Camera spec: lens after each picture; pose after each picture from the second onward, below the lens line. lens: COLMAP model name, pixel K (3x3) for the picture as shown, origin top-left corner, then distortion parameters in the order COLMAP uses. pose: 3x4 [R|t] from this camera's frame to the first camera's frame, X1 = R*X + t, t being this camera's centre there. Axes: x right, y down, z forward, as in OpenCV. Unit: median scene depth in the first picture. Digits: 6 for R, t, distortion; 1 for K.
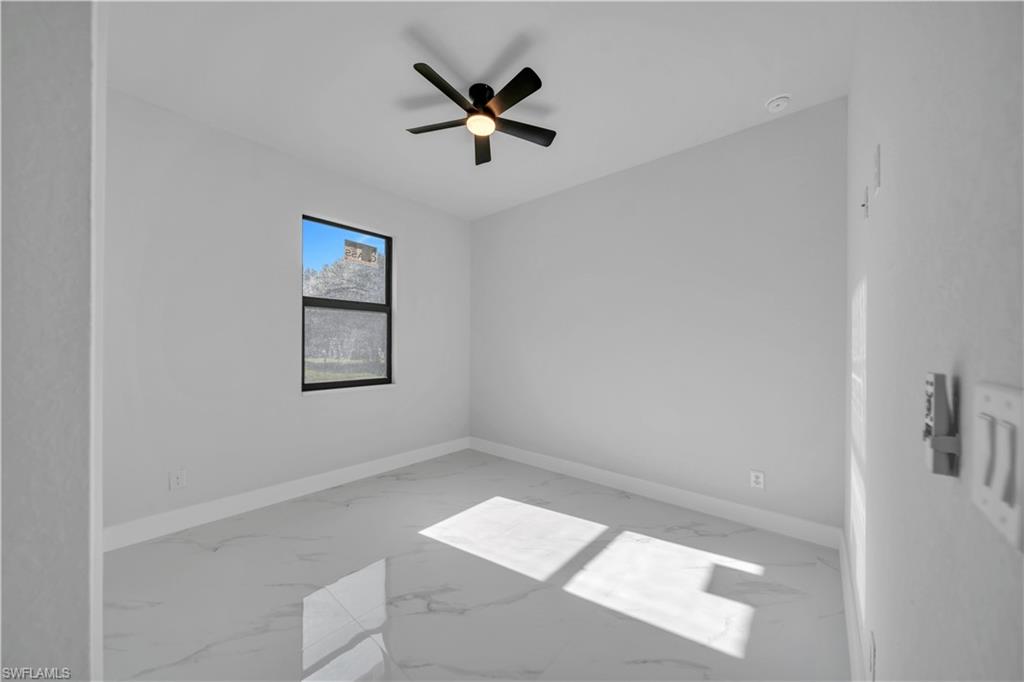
lens RADIAL K [[353.6, 0, 515.0], [0, 353.6, 347.2], [0, 0, 1]] dist [-0.000164, -0.000060]
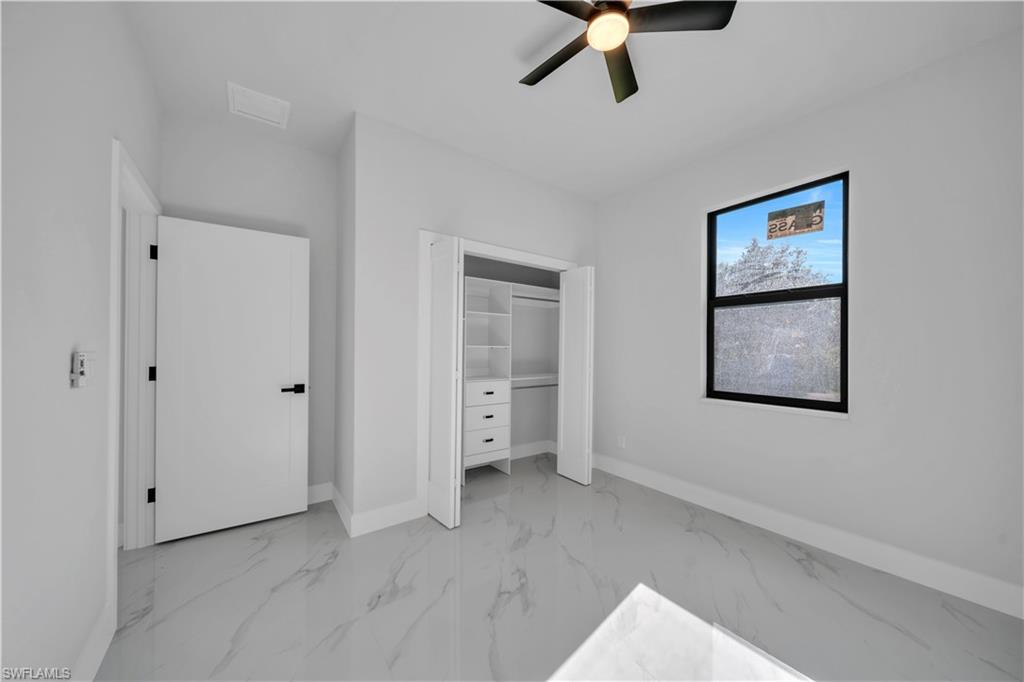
lens RADIAL K [[353.6, 0, 515.0], [0, 353.6, 347.2], [0, 0, 1]] dist [-0.000164, -0.000060]
pose [[-0.221582, -0.012337, -0.975064, 0.417413], [-0.014268, 0.999854, -0.009408, 0.005391], [0.975037, 0.011828, -0.221725, 0.662083]]
